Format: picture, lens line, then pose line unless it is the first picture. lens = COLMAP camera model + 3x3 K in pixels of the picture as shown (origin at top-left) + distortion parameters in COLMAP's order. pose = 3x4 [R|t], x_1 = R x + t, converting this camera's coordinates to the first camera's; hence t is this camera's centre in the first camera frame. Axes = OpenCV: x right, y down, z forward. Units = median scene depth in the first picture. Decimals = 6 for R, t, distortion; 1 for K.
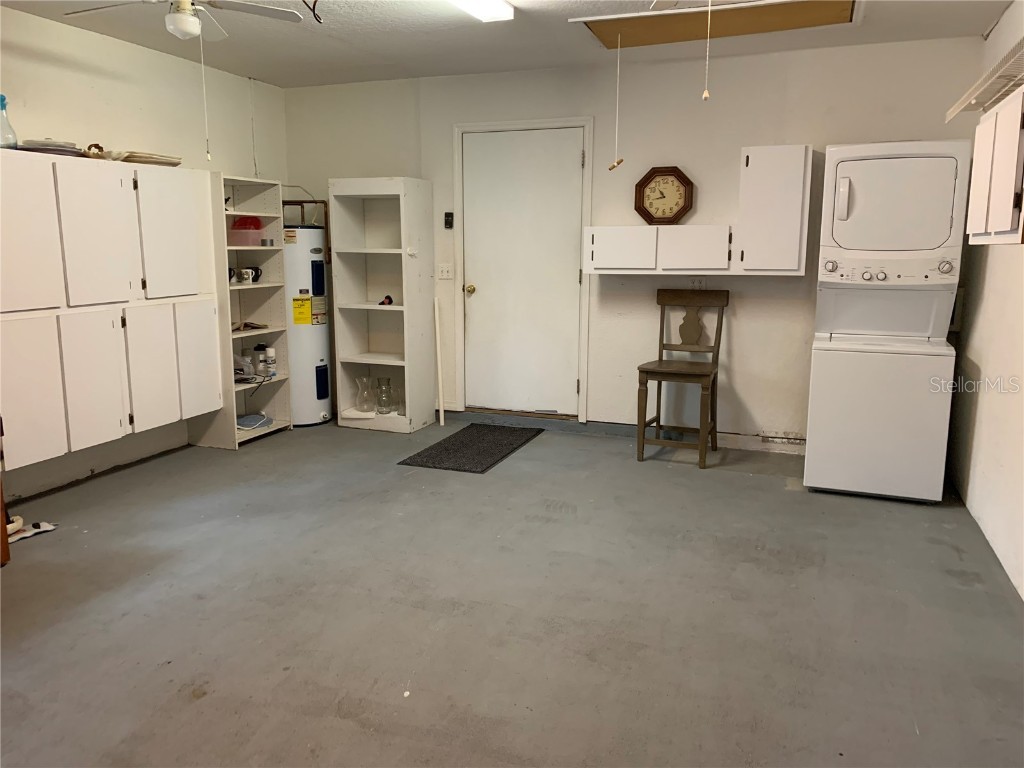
lens RADIAL K [[773.5, 0, 509.7], [0, 773.5, 378.7], [0, 0, 1]] dist [0.109074, -0.205816]
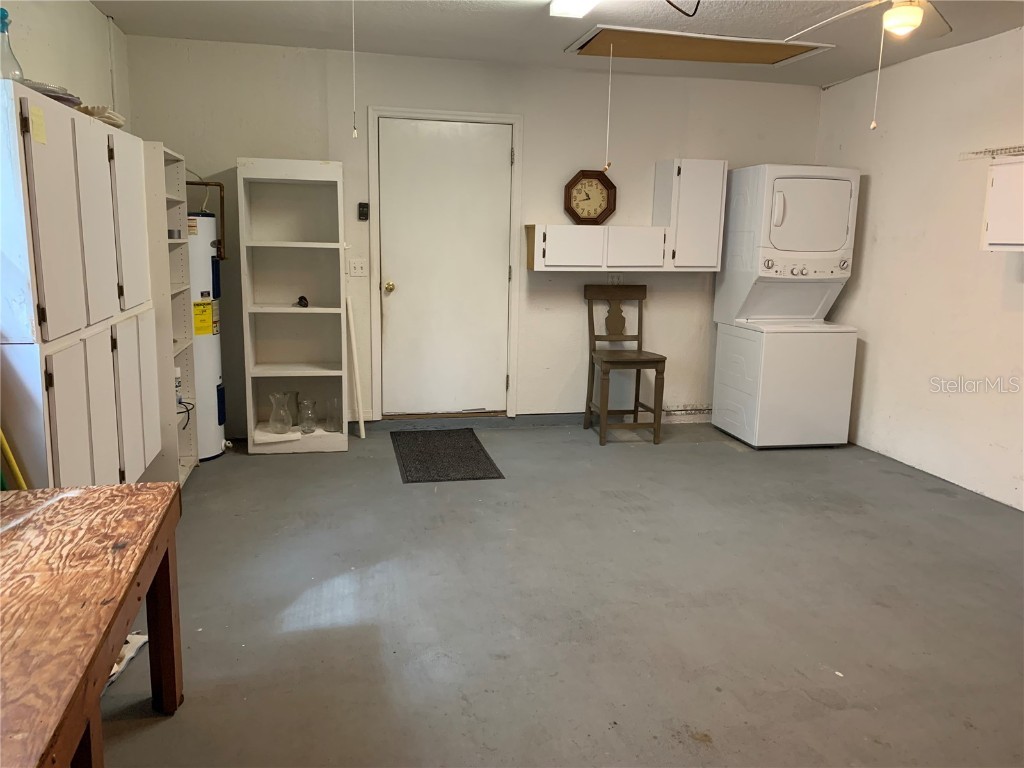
lens RADIAL K [[773.5, 0, 509.7], [0, 773.5, 378.7], [0, 0, 1]] dist [0.109074, -0.205816]
pose [[0.836672, -0.082915, 0.541392, -0.492033], [0.076131, 0.996485, 0.034960, -0.031767], [-0.542387, 0.011967, 0.840043, 0.162028]]
